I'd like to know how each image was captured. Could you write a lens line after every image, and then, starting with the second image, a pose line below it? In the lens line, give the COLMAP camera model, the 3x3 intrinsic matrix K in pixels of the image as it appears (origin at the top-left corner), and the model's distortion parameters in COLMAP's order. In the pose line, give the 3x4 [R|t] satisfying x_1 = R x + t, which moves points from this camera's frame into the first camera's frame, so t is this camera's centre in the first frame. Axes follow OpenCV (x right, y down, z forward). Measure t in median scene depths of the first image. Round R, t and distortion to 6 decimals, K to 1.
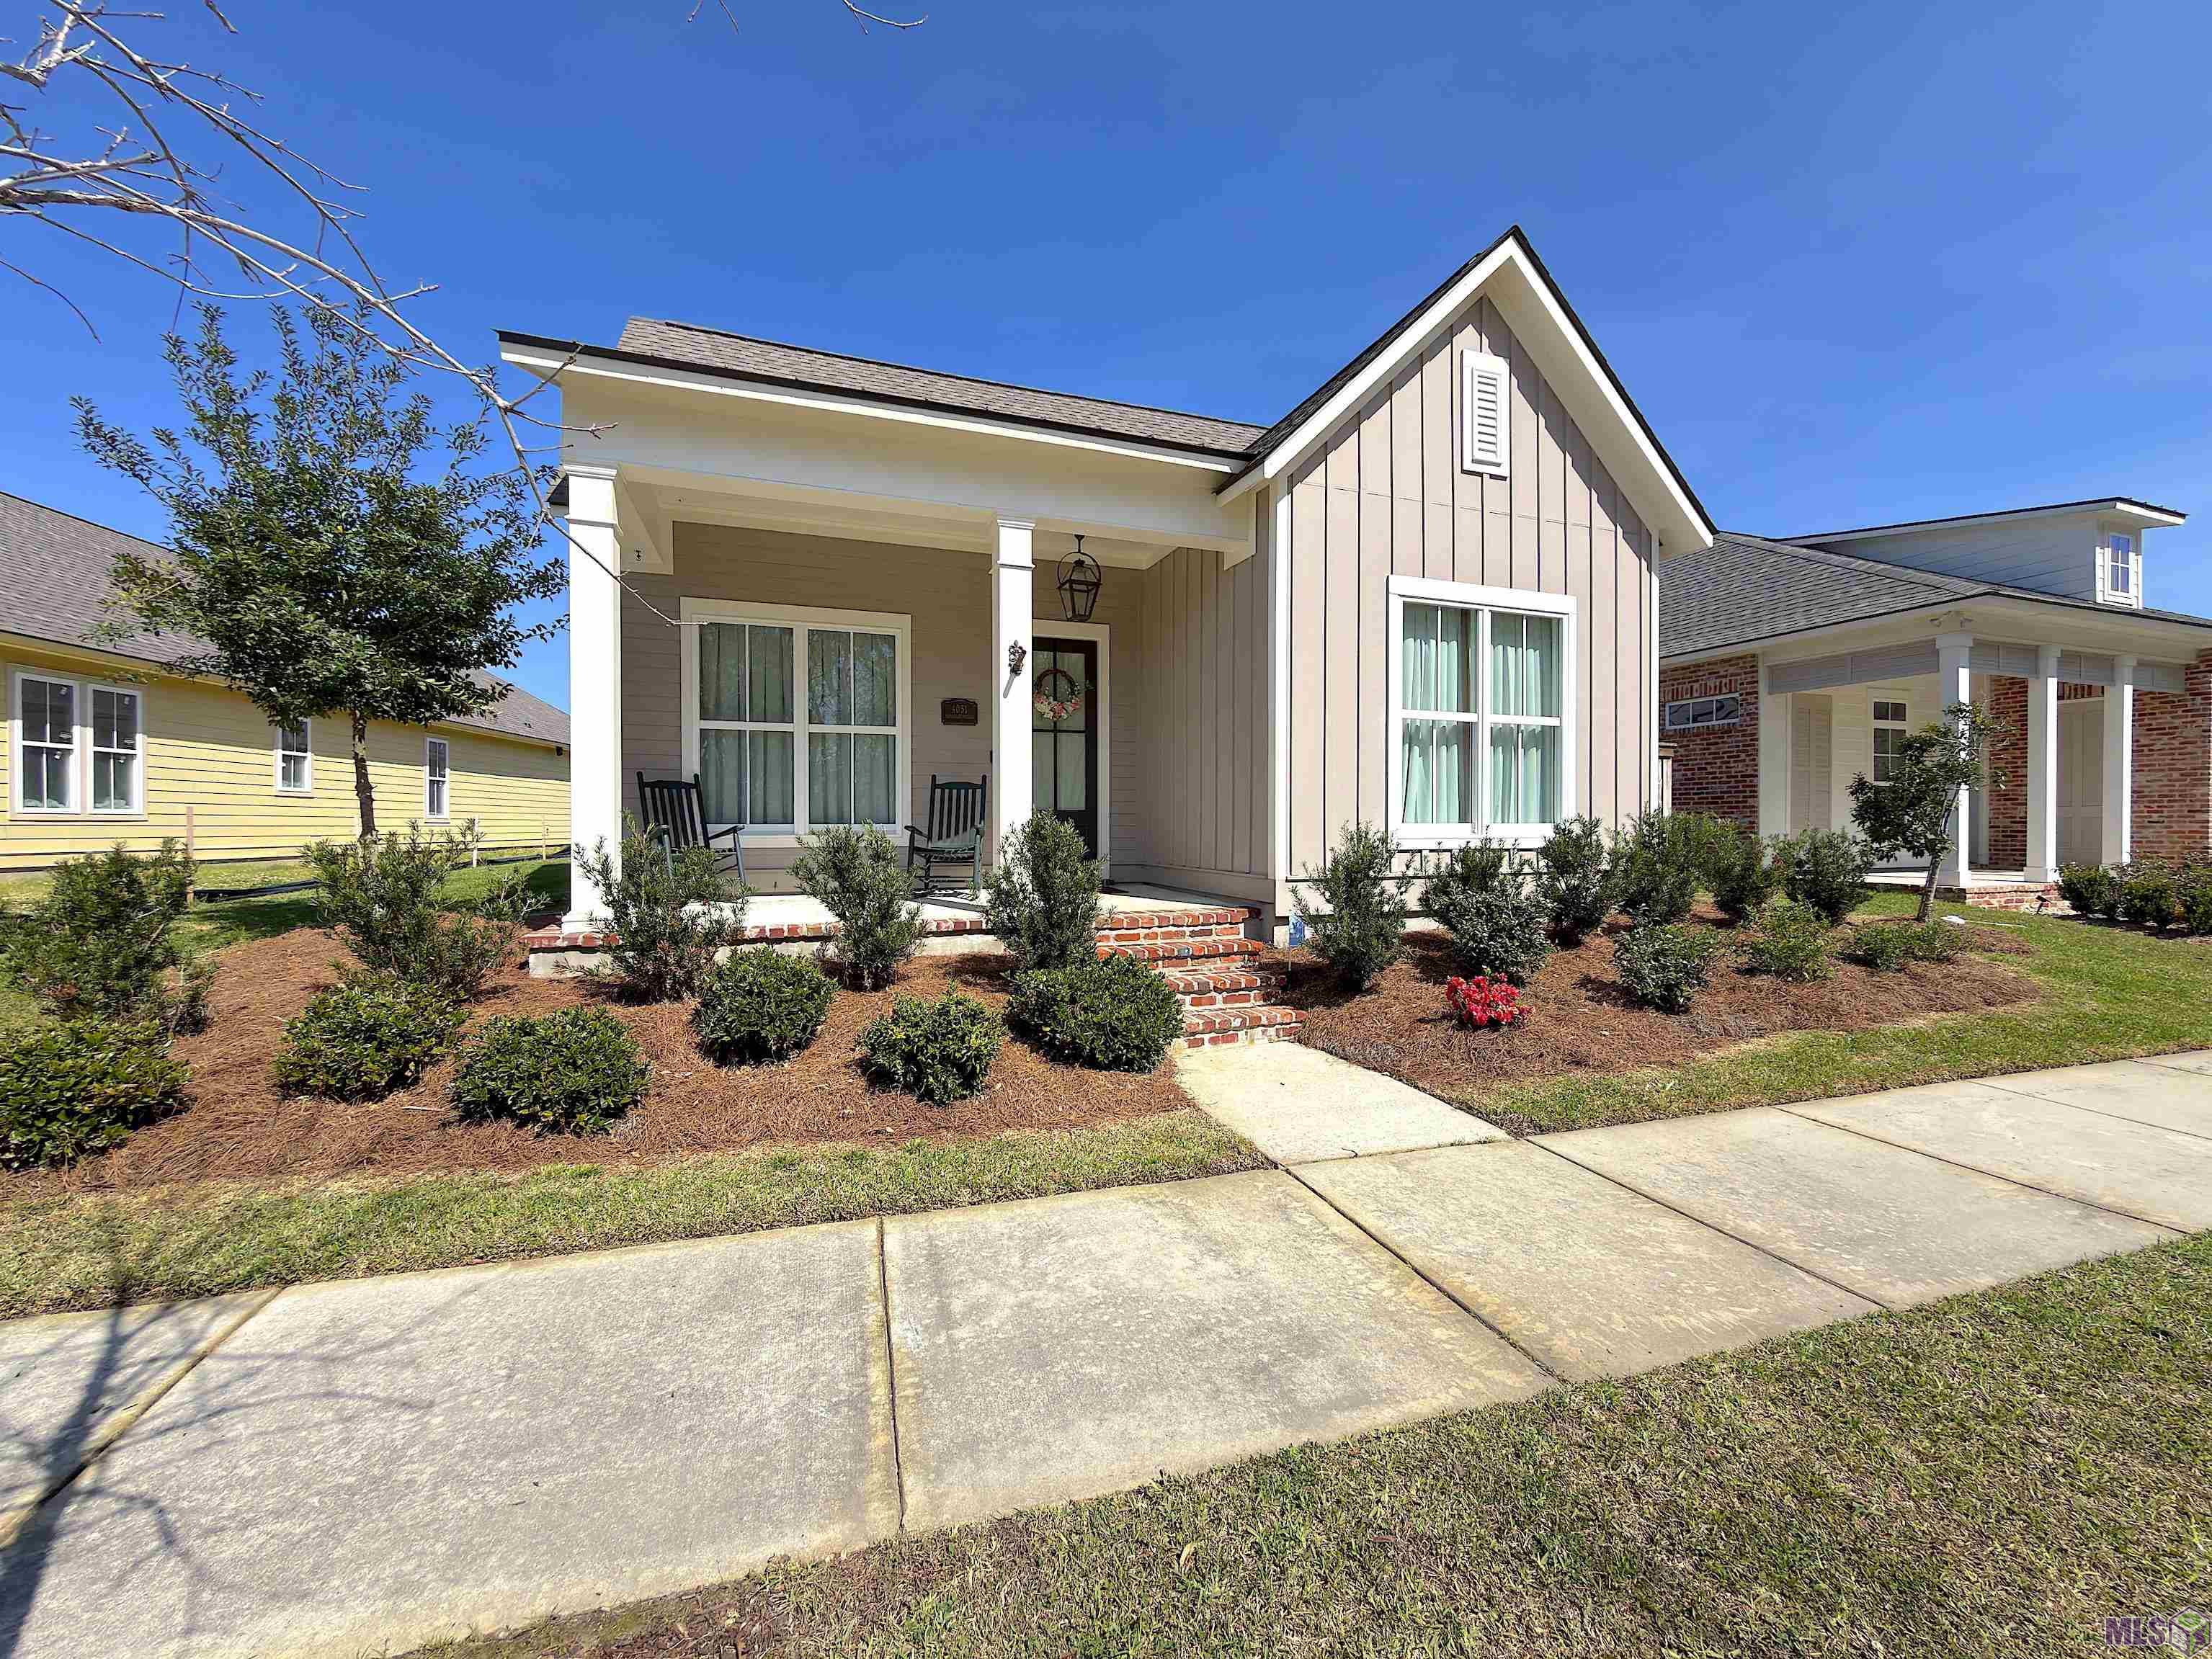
lens RADIAL K [[877.2, 0, 1106.0], [0, 877.2, 829.5], [0, 0, 1]] dist [-0.000358, -0.000771]
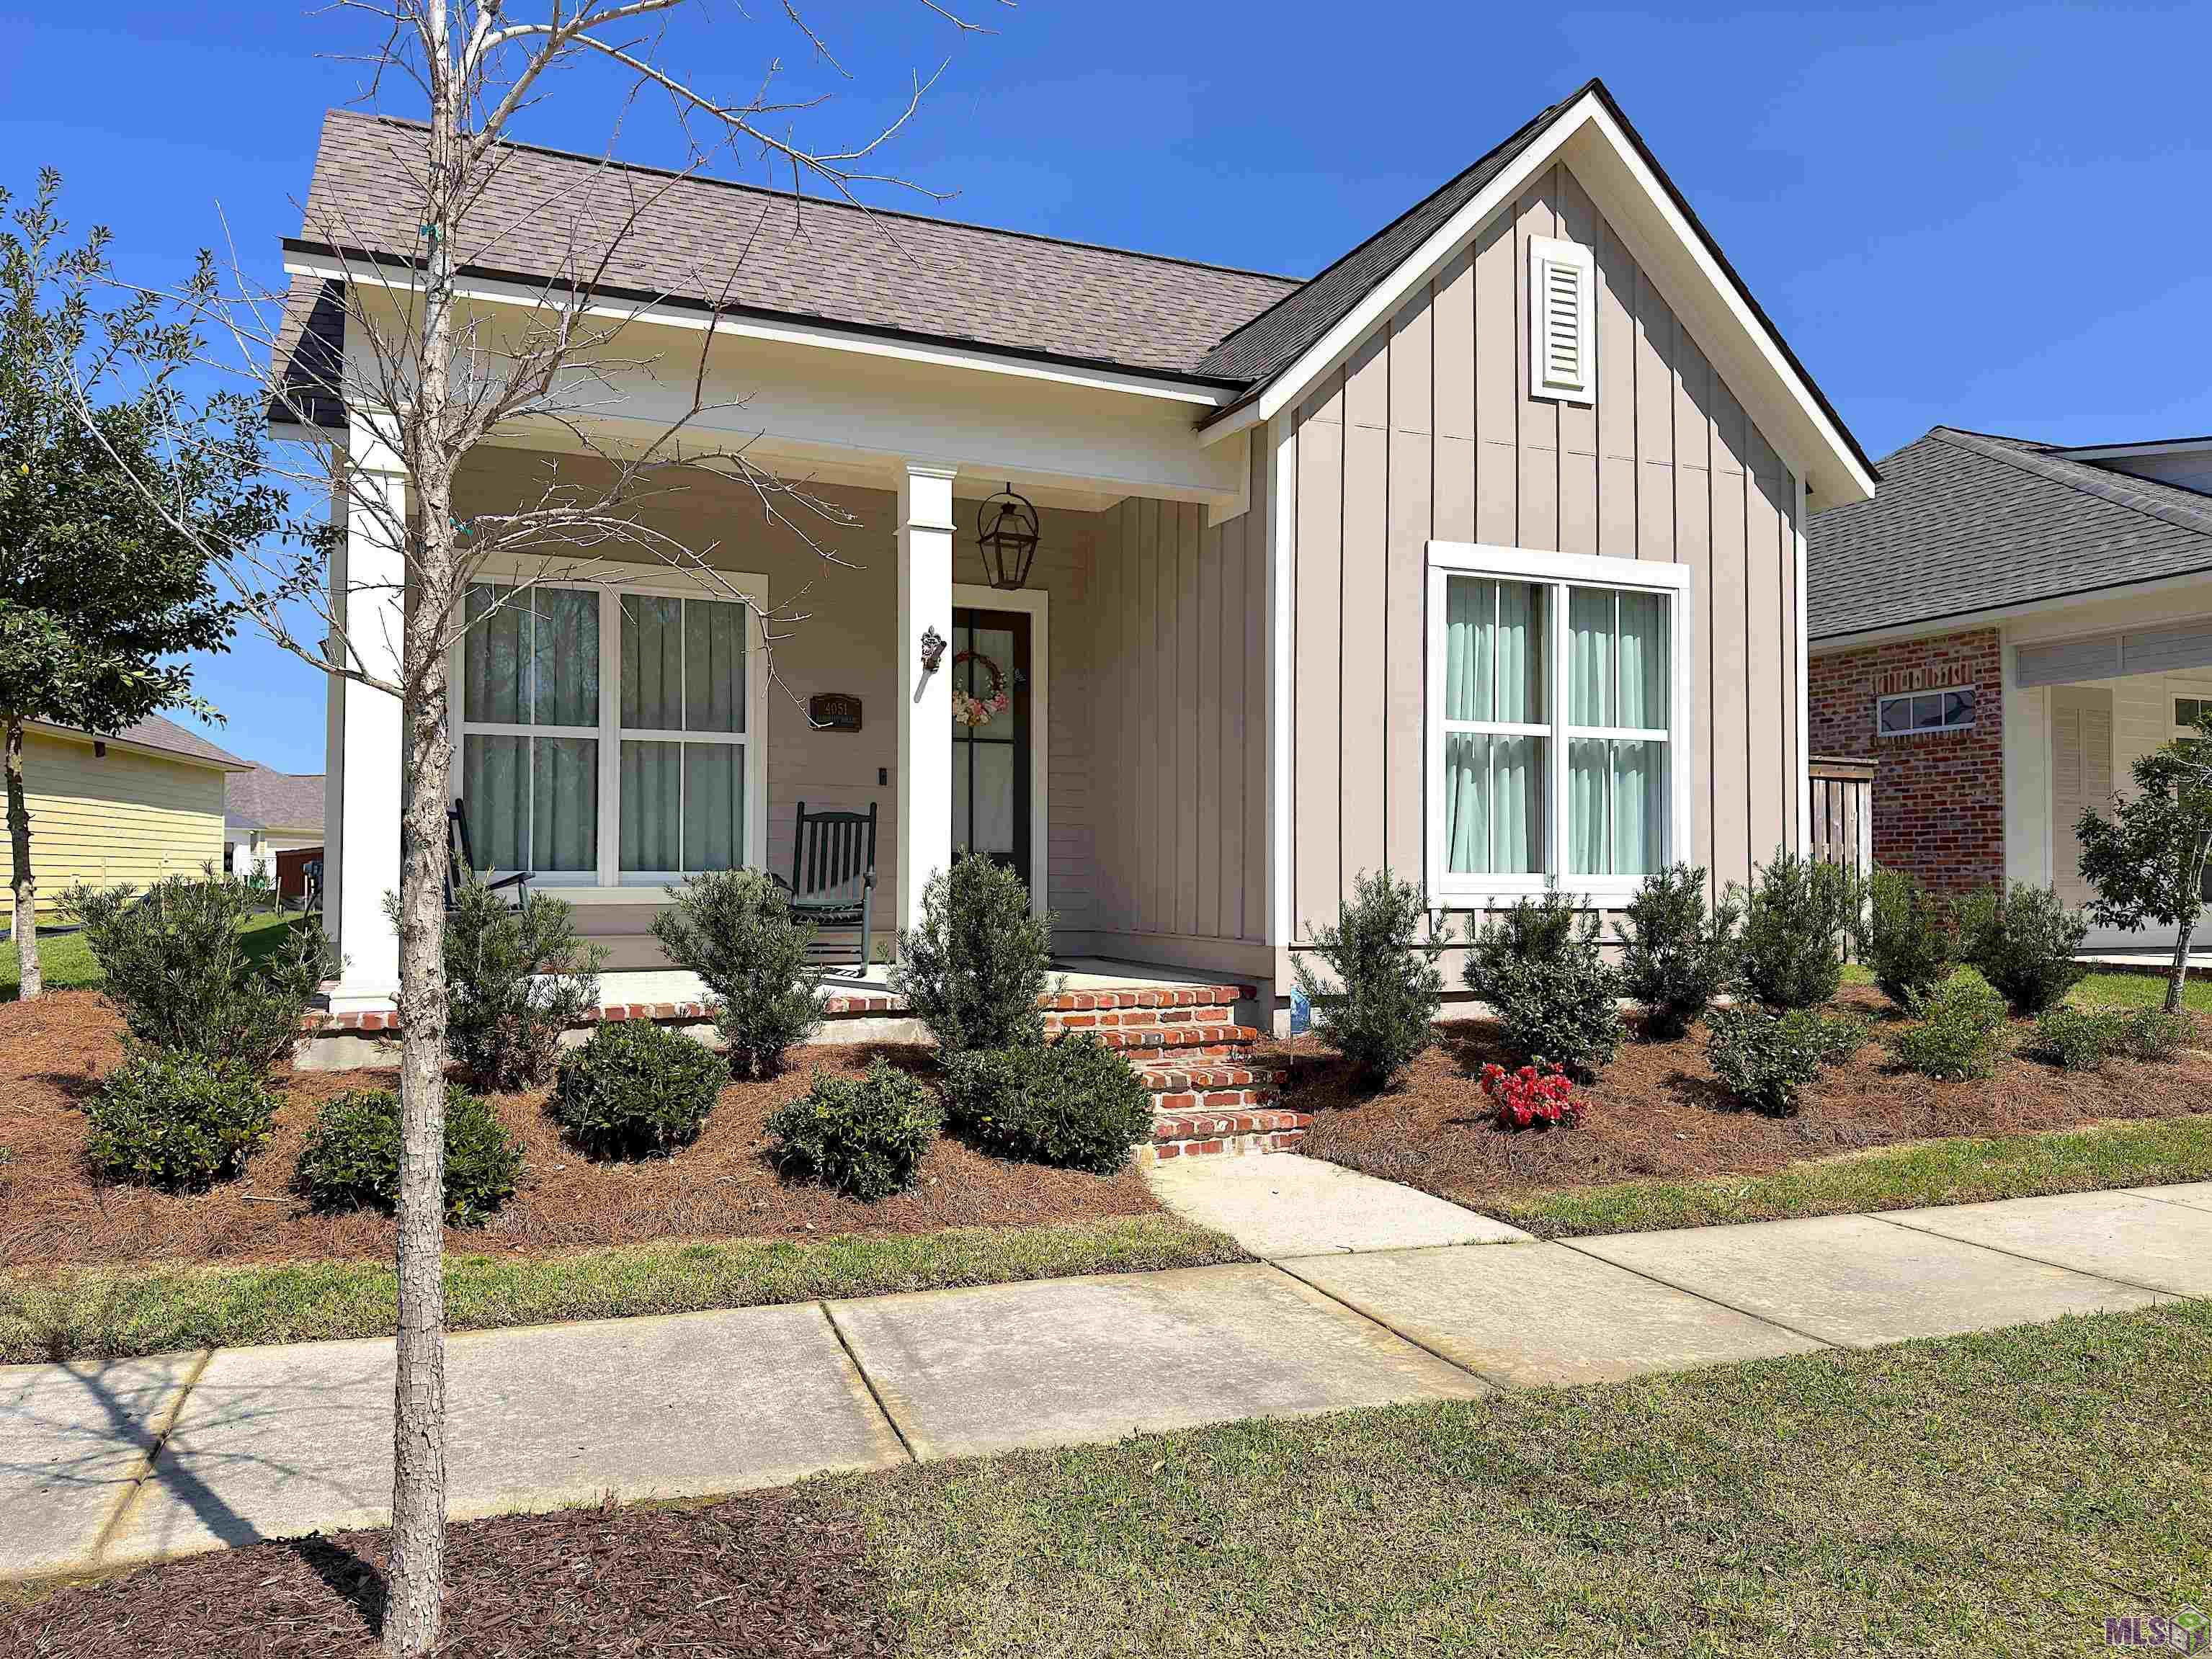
lens RADIAL K [[1539.7, 0, 1087.2], [0, 1539.7, 832.0], [0, 0, 1]] dist [0.072892, -0.113463]
pose [[0.998892, 0.005491, 0.046731, -0.034965], [-0.003778, 0.999320, -0.036679, 0.009335], [-0.046900, 0.036462, 0.998234, -0.370910]]
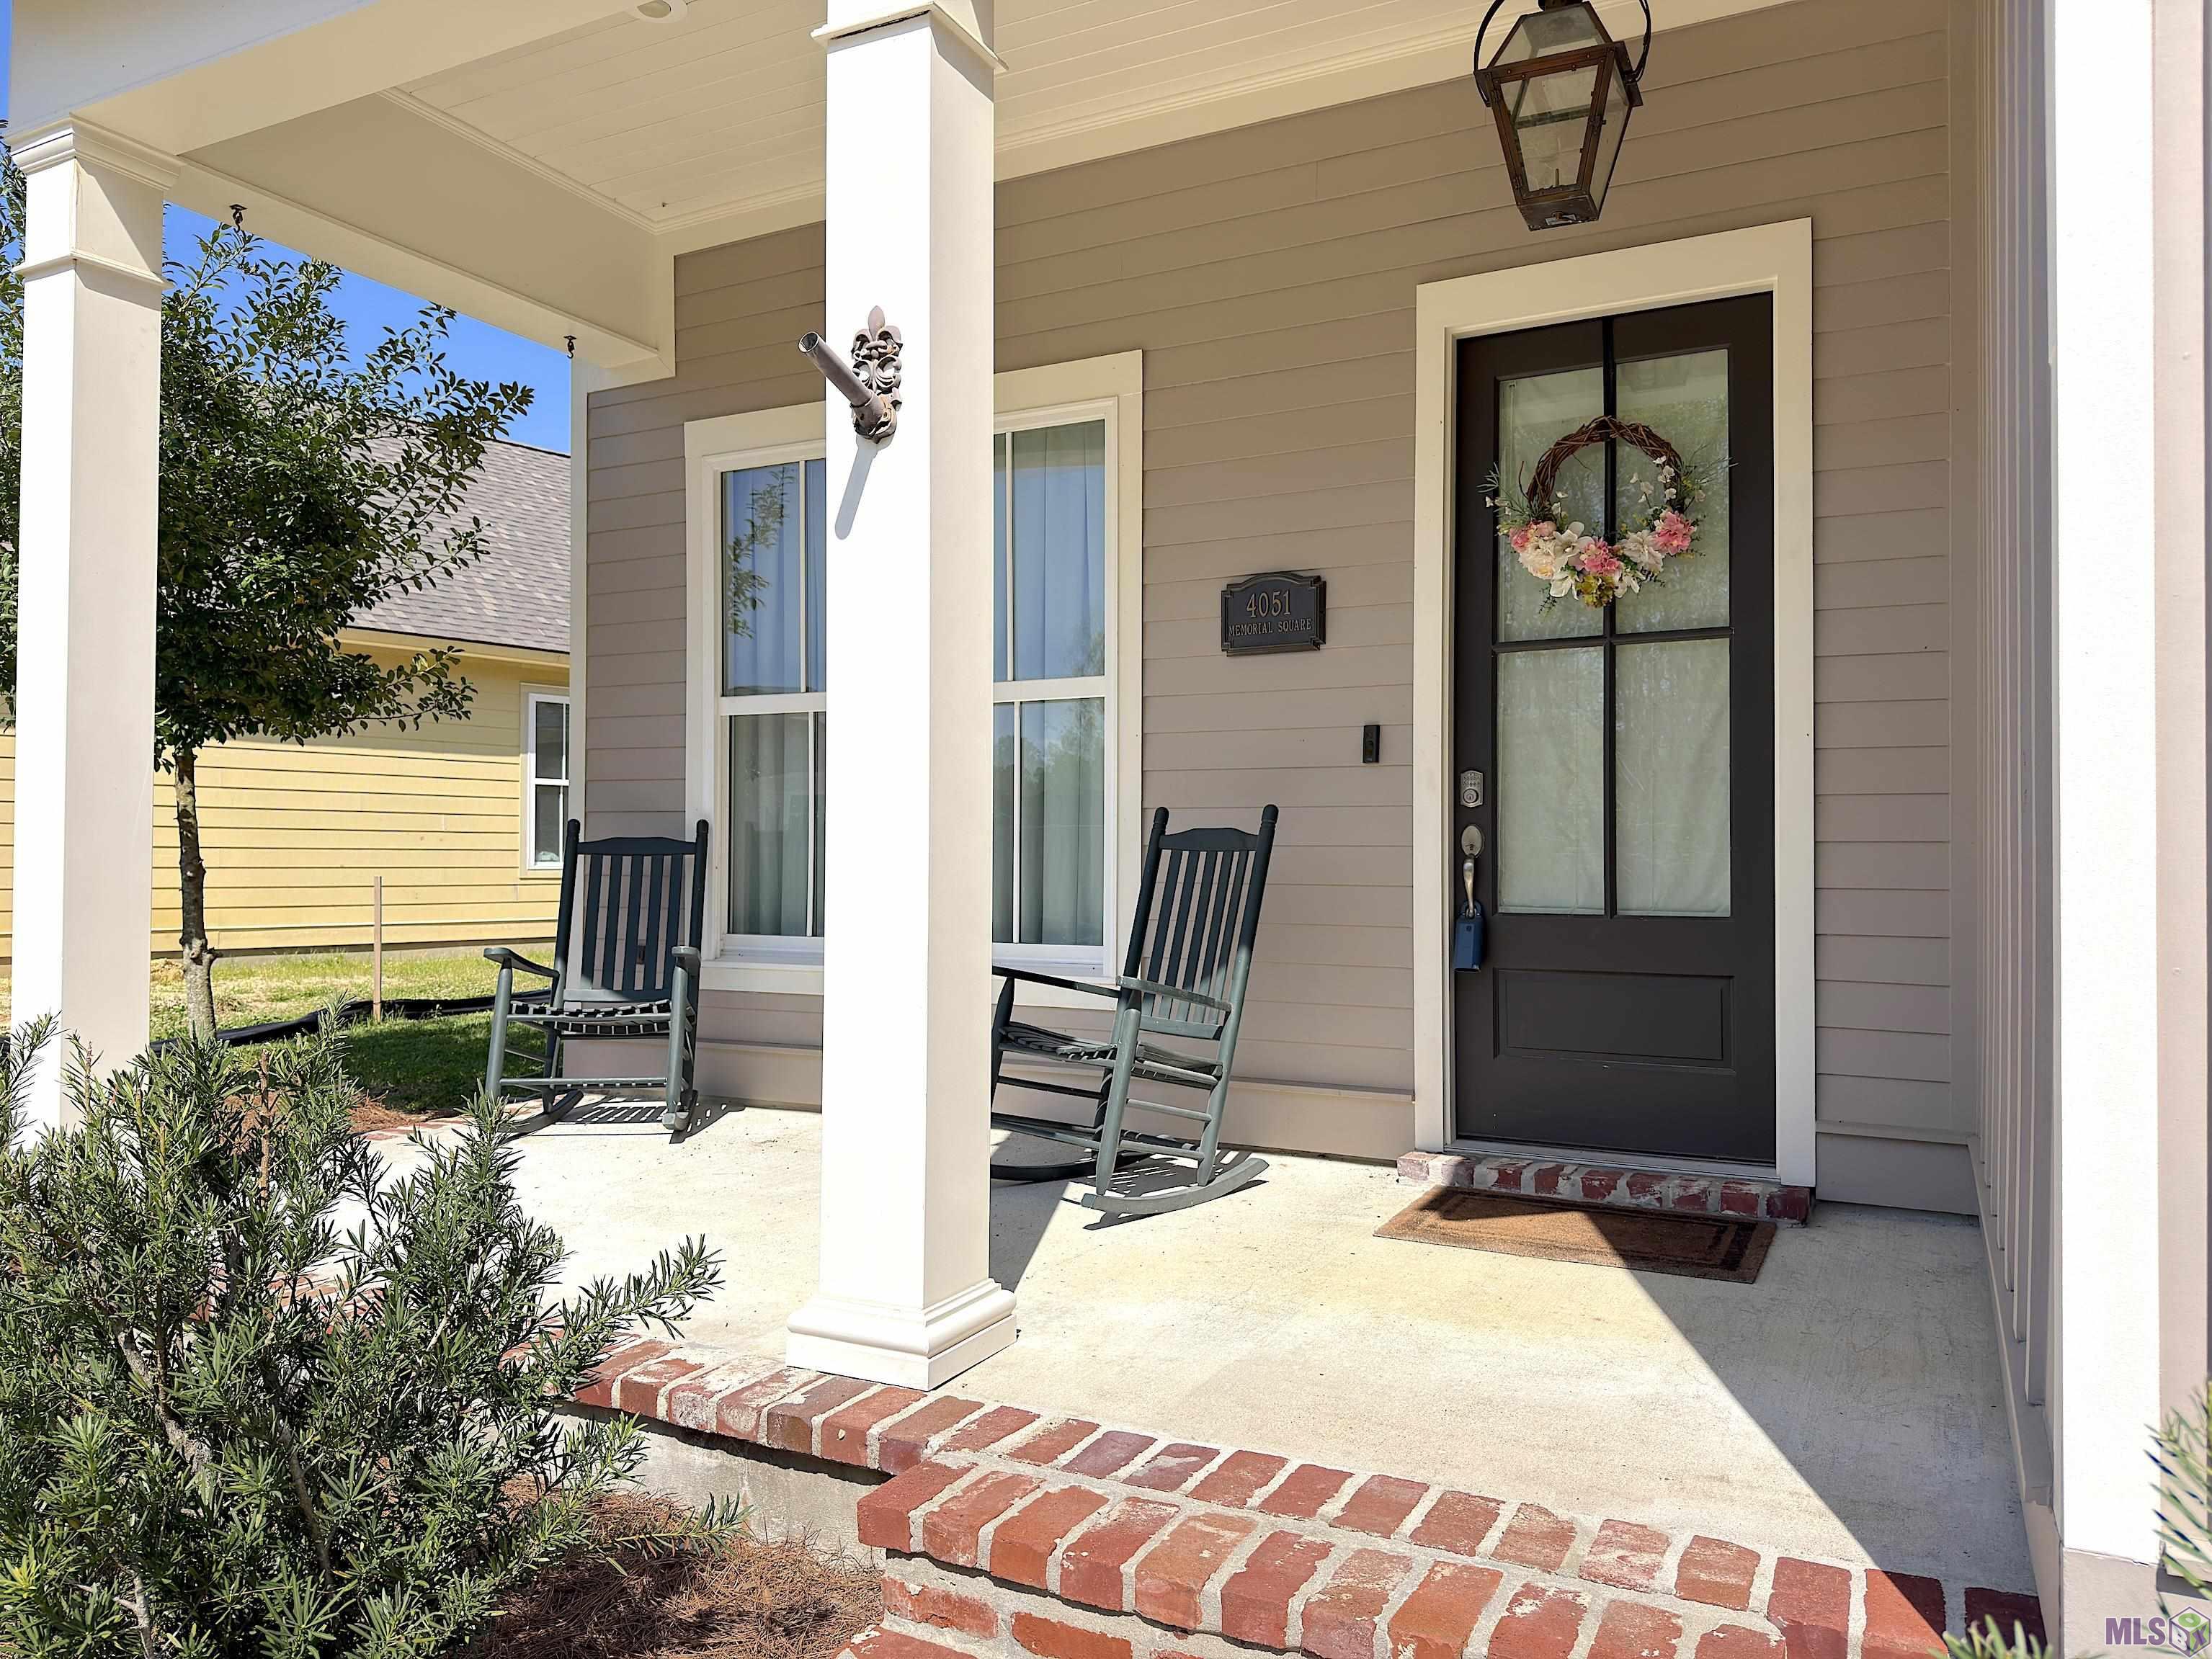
lens RADIAL K [[1536.7, 0, 1100.7], [0, 1536.7, 828.9], [0, 0, 1]] dist [0.052666, -0.077549]
pose [[0.672279, -0.009232, -0.740240, 0.332375], [-0.010096, 0.999715, -0.021637, -0.062719], [0.740229, 0.022020, 0.671994, 0.886674]]
